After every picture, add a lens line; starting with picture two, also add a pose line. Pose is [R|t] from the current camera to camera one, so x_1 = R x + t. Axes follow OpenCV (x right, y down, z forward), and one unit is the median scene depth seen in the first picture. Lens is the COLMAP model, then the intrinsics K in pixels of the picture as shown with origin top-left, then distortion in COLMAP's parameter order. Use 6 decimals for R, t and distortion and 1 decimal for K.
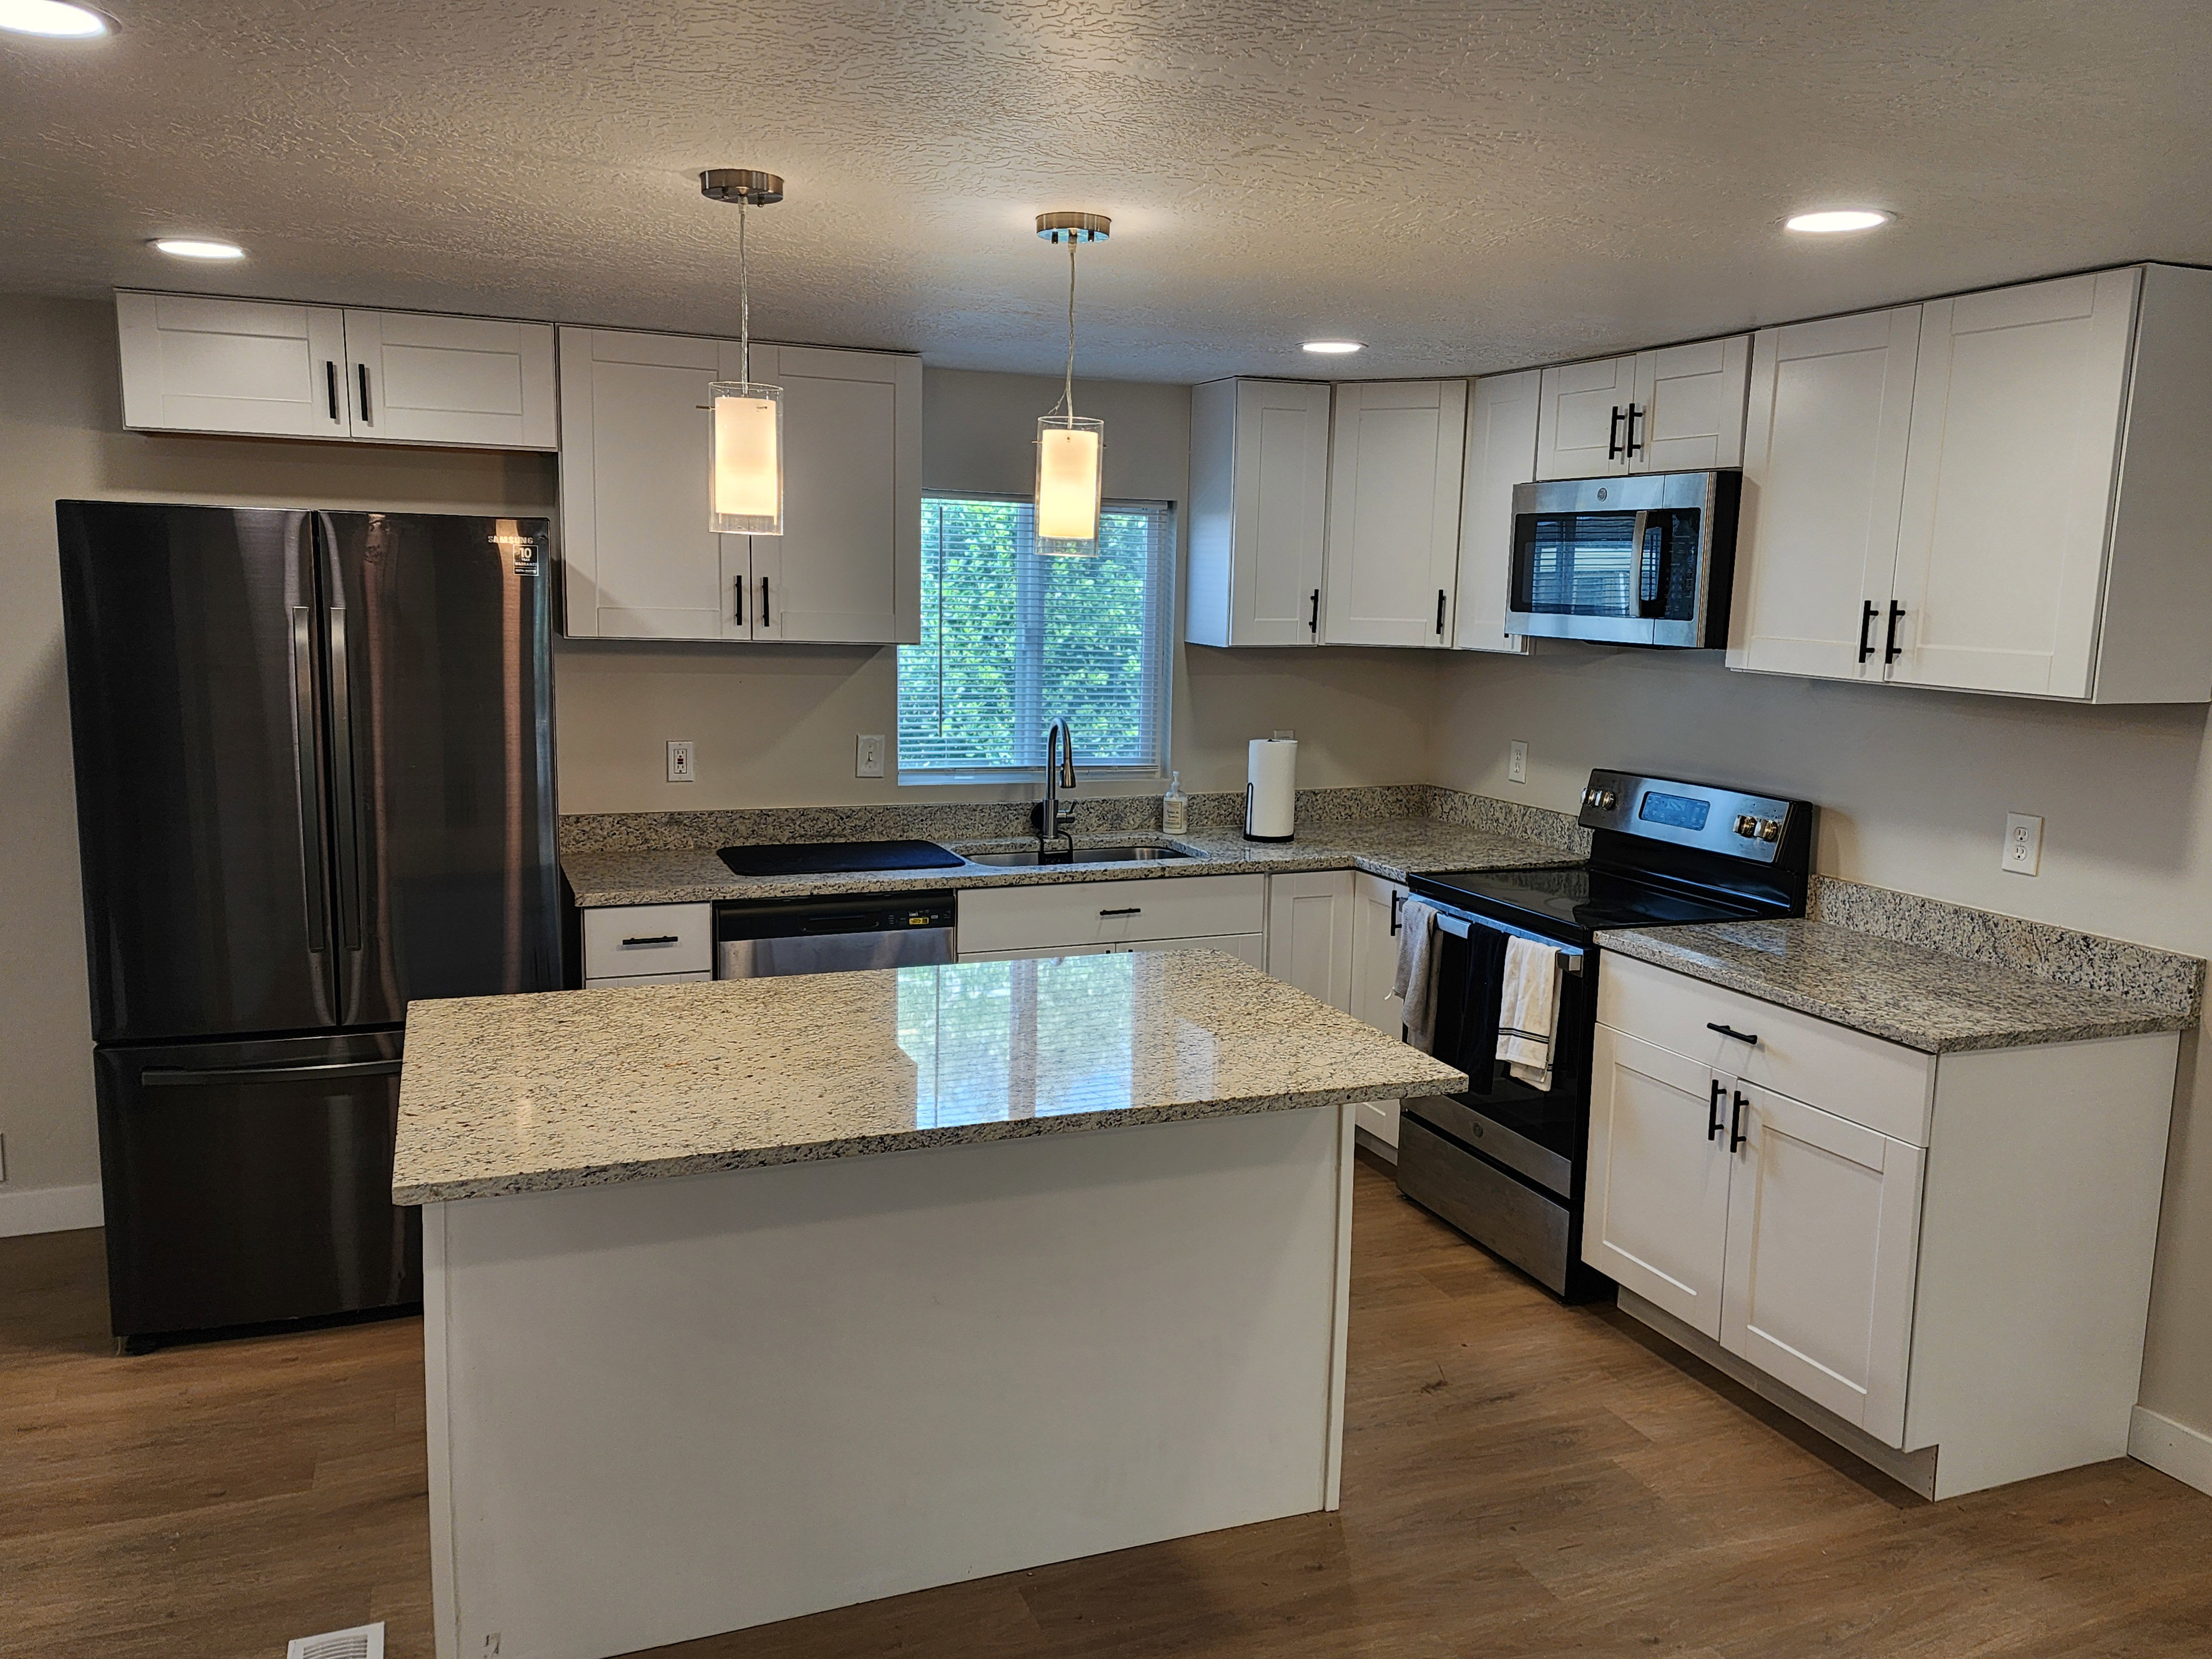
lens RADIAL K [[1597.5, 0, 1103.1], [0, 1597.5, 826.2], [0, 0, 1]] dist [0.113530, -0.114018]
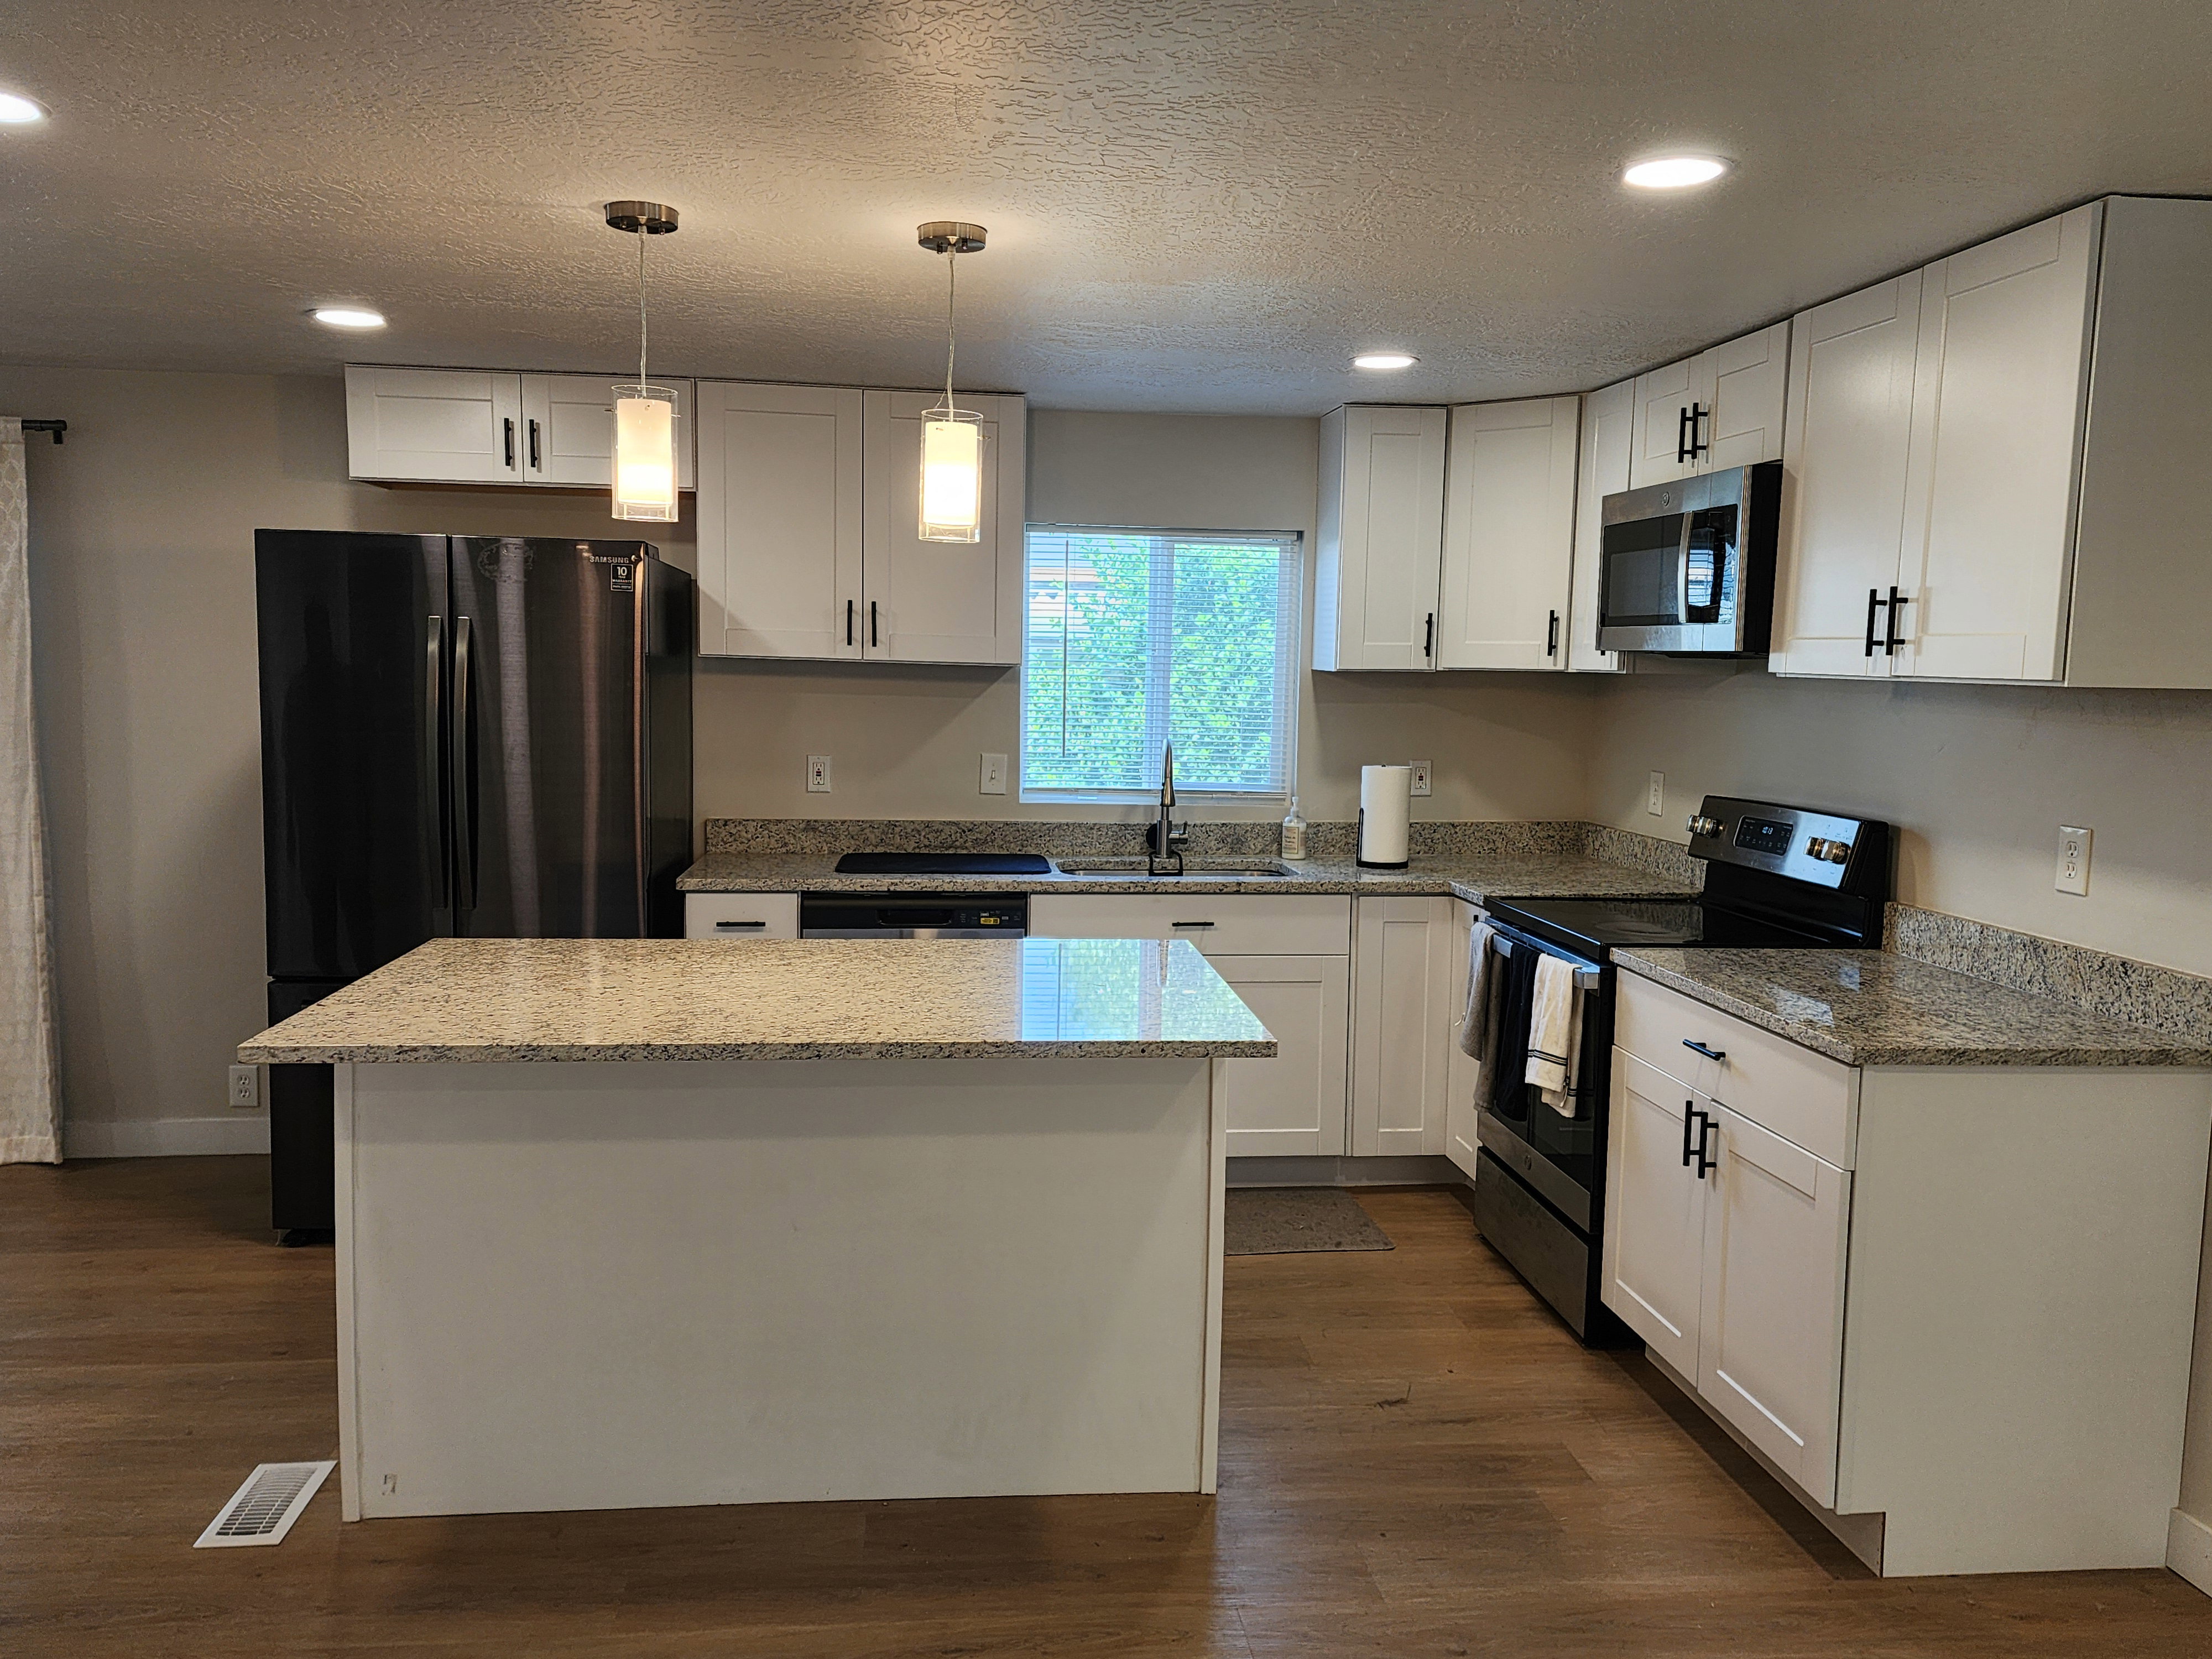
lens RADIAL K [[1589.7, 0, 1106.0], [0, 1589.7, 829.5], [0, 0, 1]] dist [0.101807, -0.100502]
pose [[0.963719, 0.024588, -0.265785, 0.253740], [-0.038732, 0.998091, -0.048108, 0.049886], [0.264095, 0.056657, 0.962831, 0.008289]]
